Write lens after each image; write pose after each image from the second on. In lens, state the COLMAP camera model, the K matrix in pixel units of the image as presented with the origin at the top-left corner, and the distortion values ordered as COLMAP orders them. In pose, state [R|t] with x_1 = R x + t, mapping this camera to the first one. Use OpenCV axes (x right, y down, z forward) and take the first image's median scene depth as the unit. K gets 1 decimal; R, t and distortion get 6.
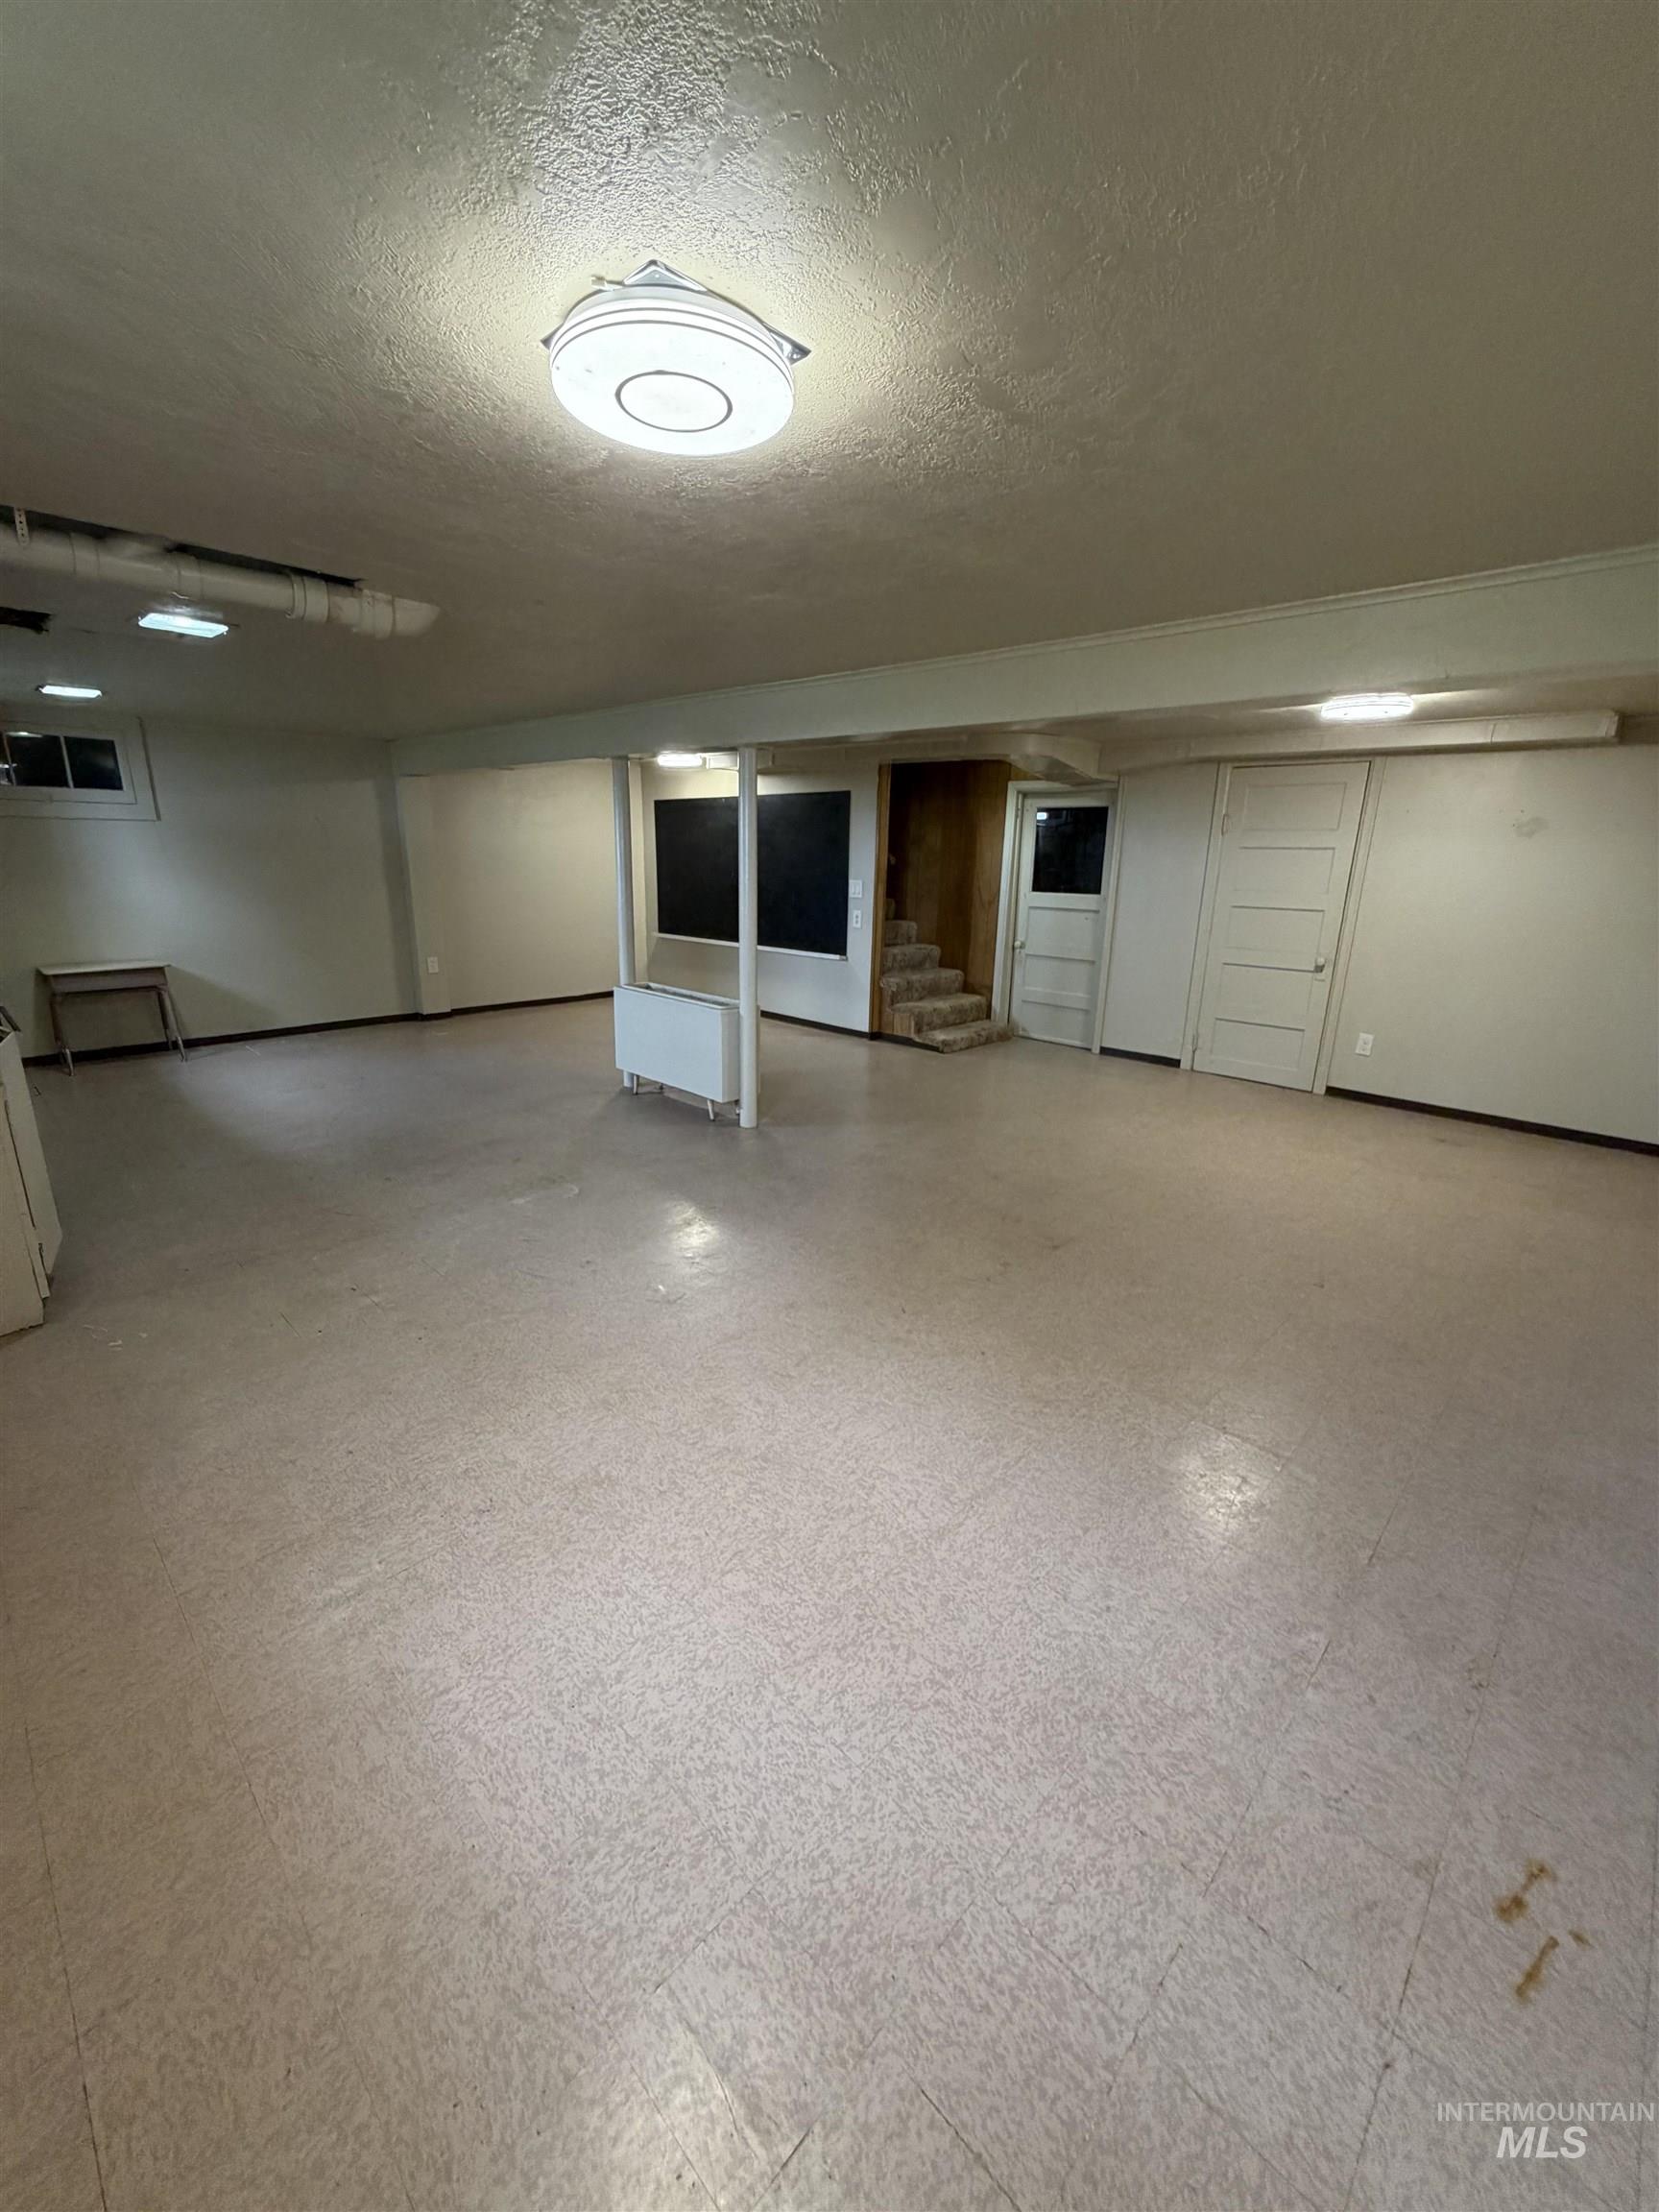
lens RADIAL K [[886.1, 0, 831.5], [0, 886.1, 1098.7], [0, 0, 1]] dist [0.000292, 0.000308]
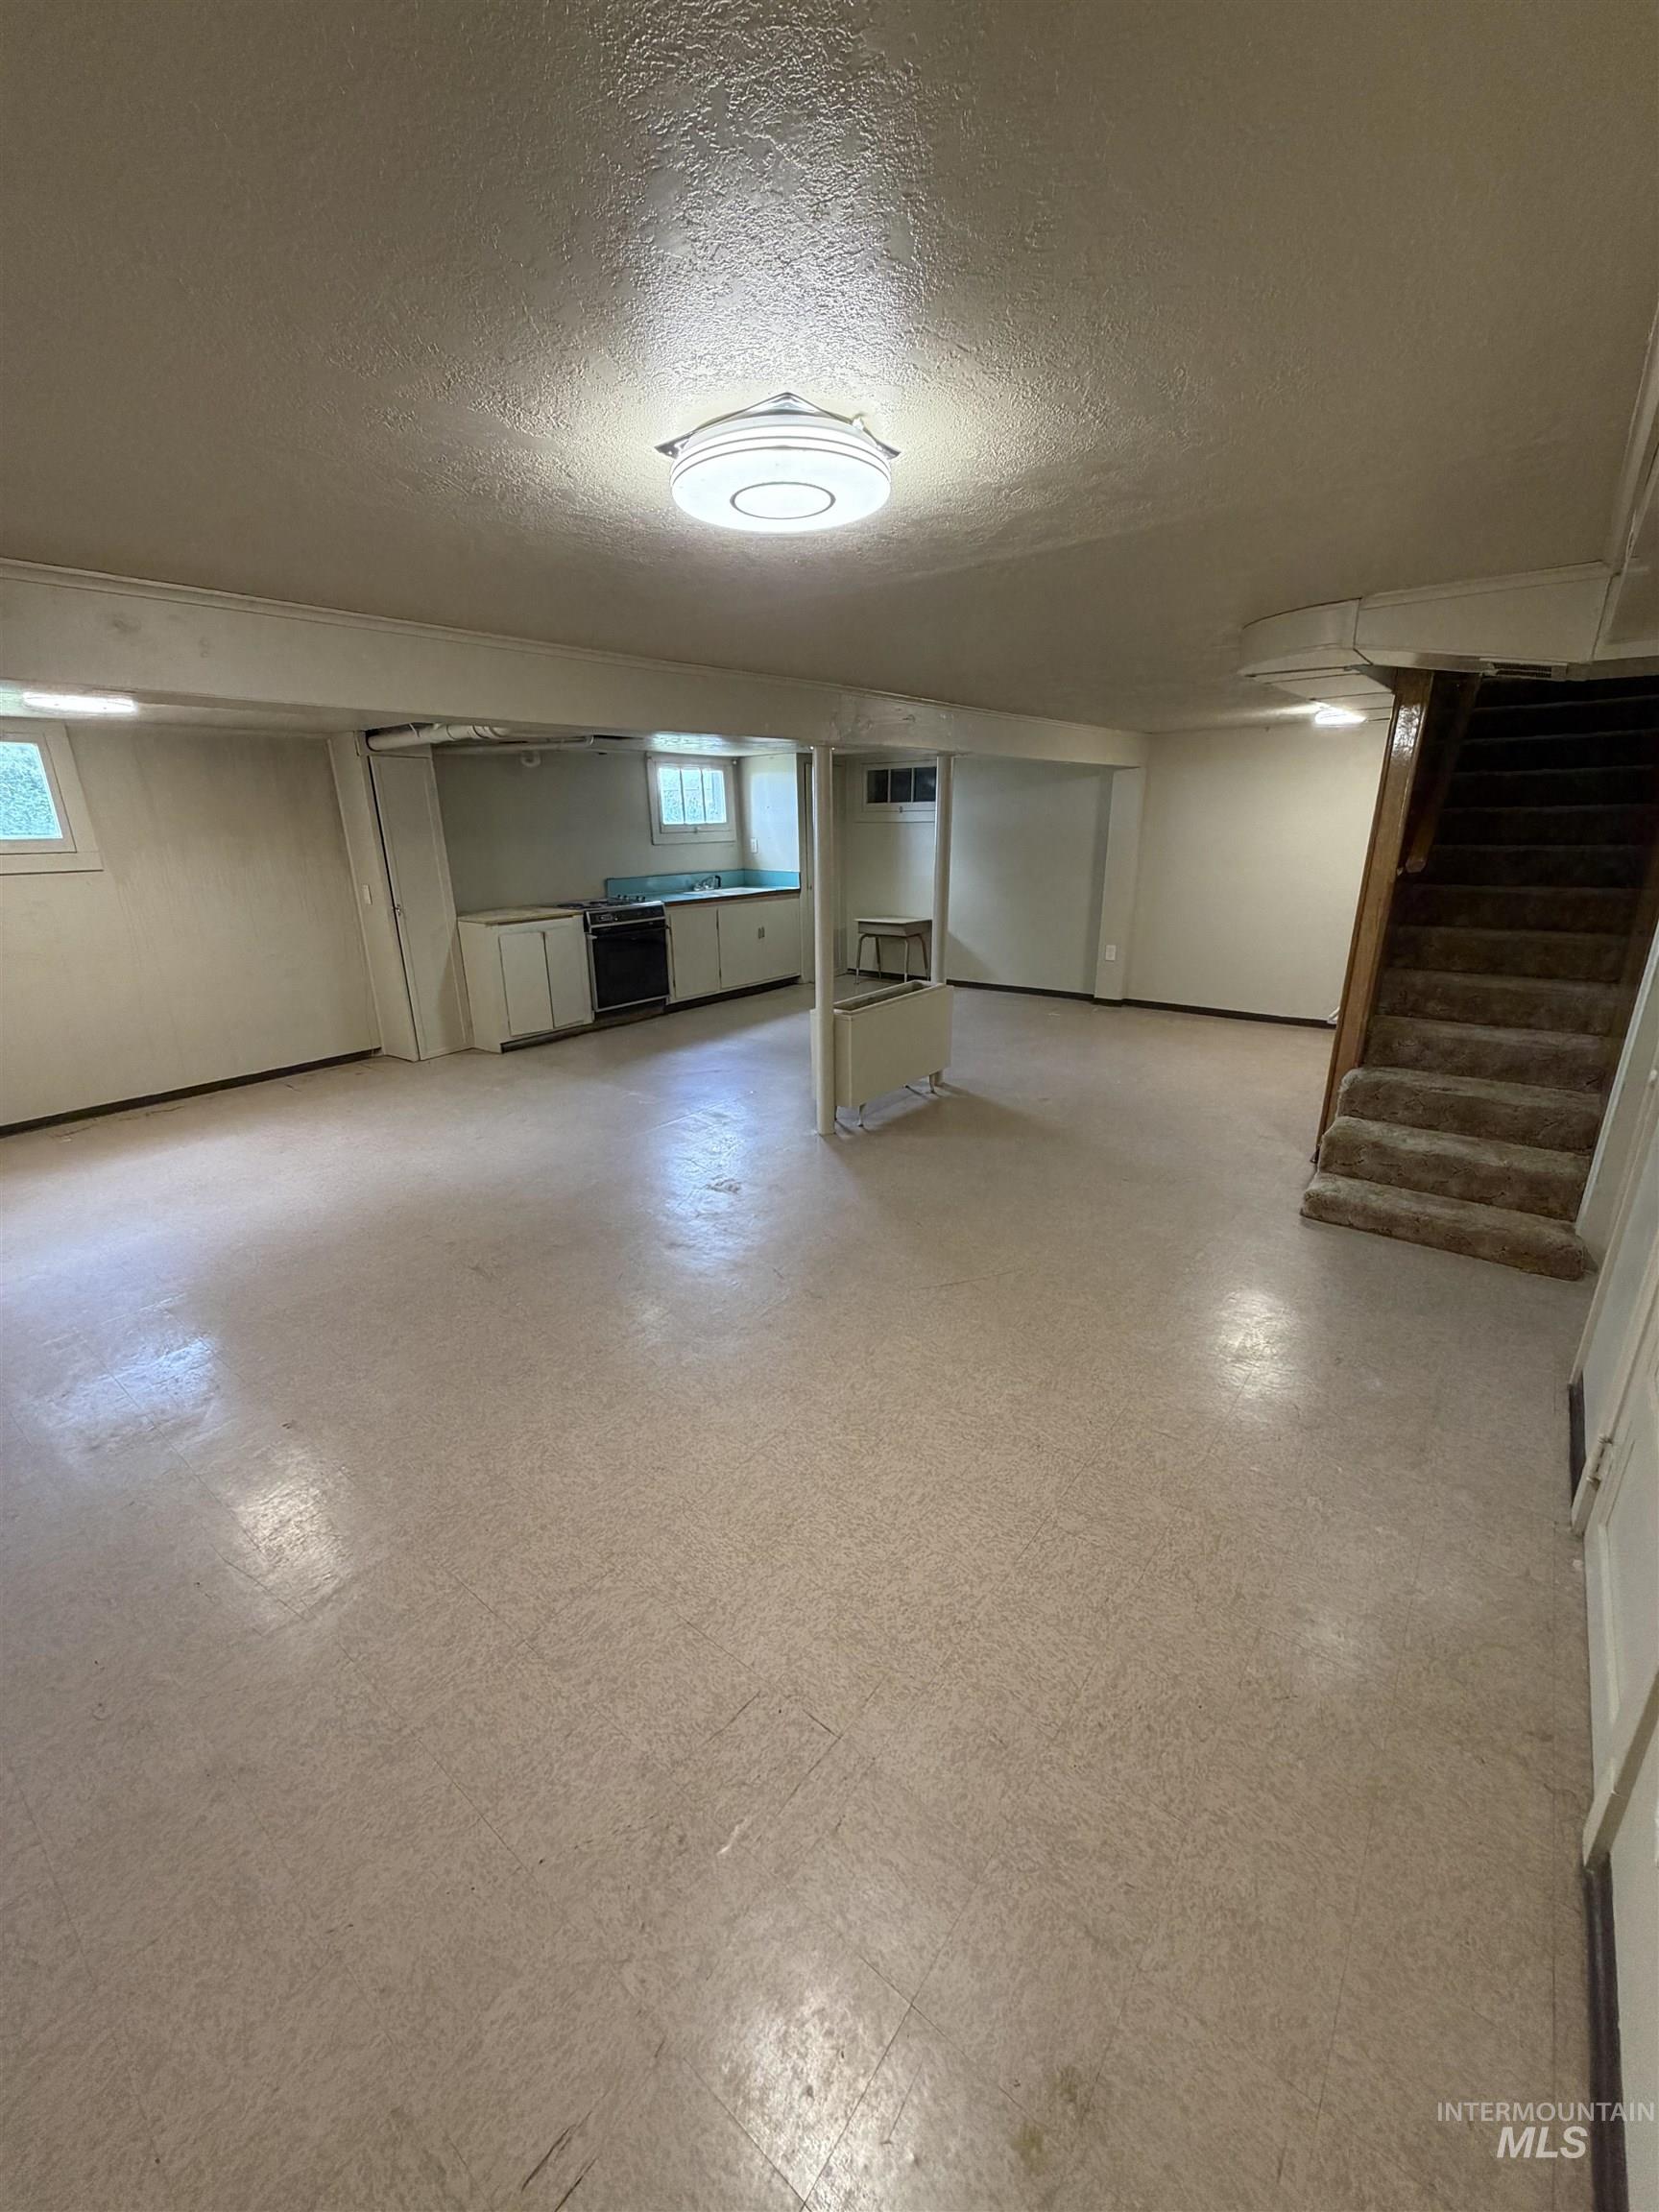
lens RADIAL K [[886.1, 0, 831.5], [0, 886.1, 1098.7], [0, 0, 1]] dist [0.000292, 0.000308]
pose [[0.106449, 0.279842, -0.954126, 0.604791], [-0.256924, 0.934732, 0.245490, -0.178263], [0.960551, 0.219006, 0.171399, 0.604141]]
